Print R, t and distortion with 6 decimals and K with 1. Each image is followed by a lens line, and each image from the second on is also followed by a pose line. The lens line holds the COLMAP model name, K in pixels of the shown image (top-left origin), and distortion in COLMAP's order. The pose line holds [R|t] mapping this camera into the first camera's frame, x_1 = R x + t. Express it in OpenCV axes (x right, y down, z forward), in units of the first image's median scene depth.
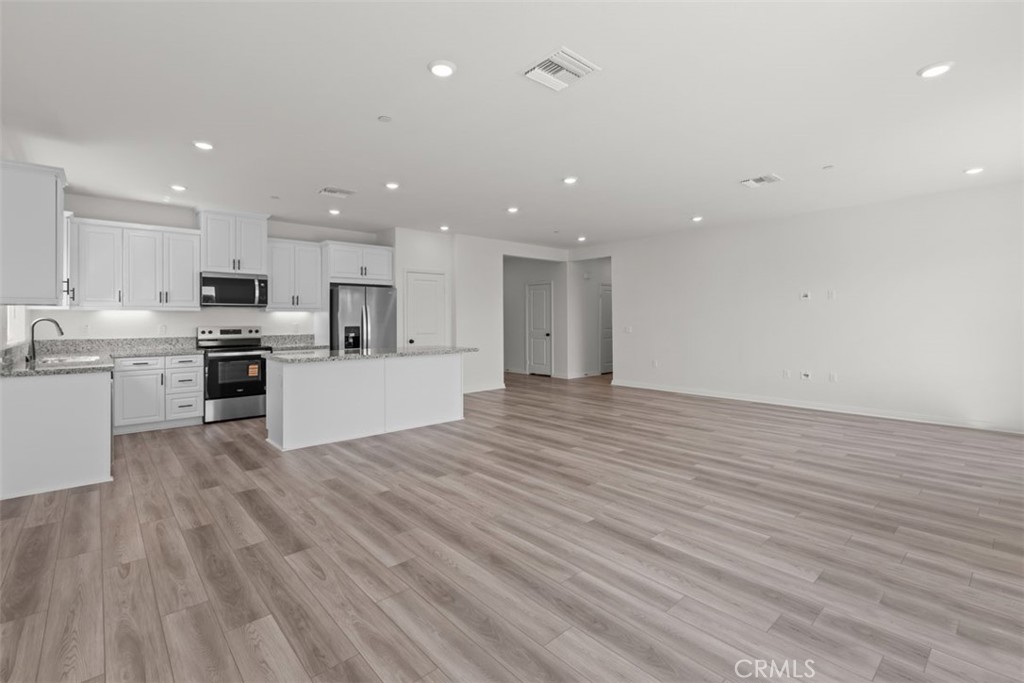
lens RADIAL K [[463.6, 0, 511.4], [0, 463.6, 336.3], [0, 0, 1]] dist [0.000319, -0.001072]
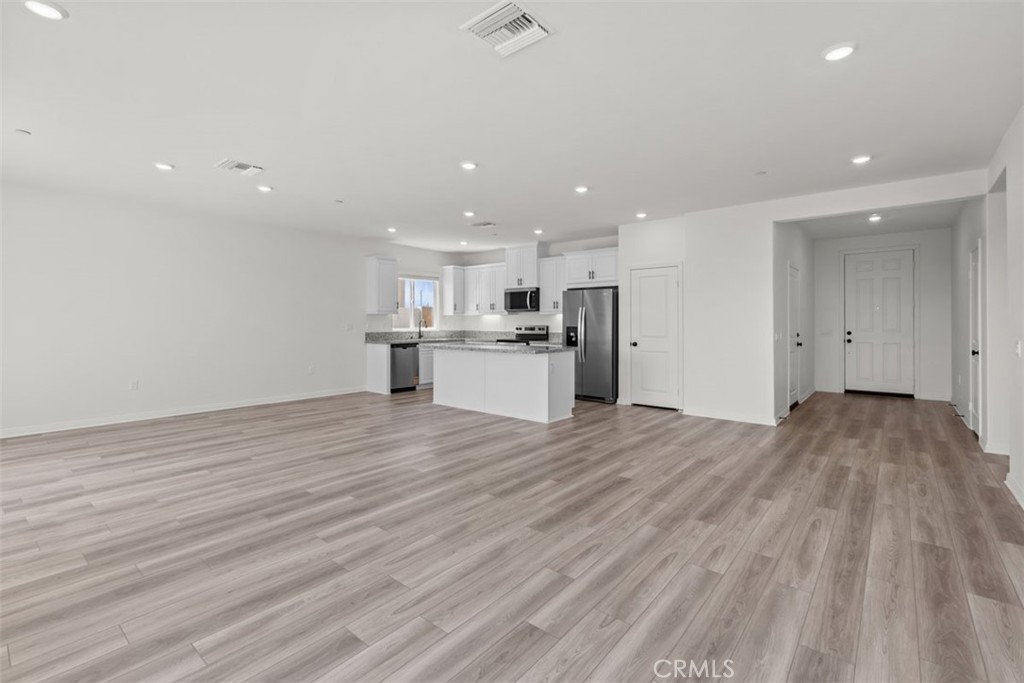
lens RADIAL K [[463.6, 0, 492.4], [0, 463.6, 319.8], [0, 0, 1]] dist [0.000319, -0.001072]
pose [[0.119446, -0.000361, -0.992841, 0.793114], [-0.035999, 0.999341, -0.004695, -0.027348], [0.992188, 0.036302, 0.119354, 0.725287]]
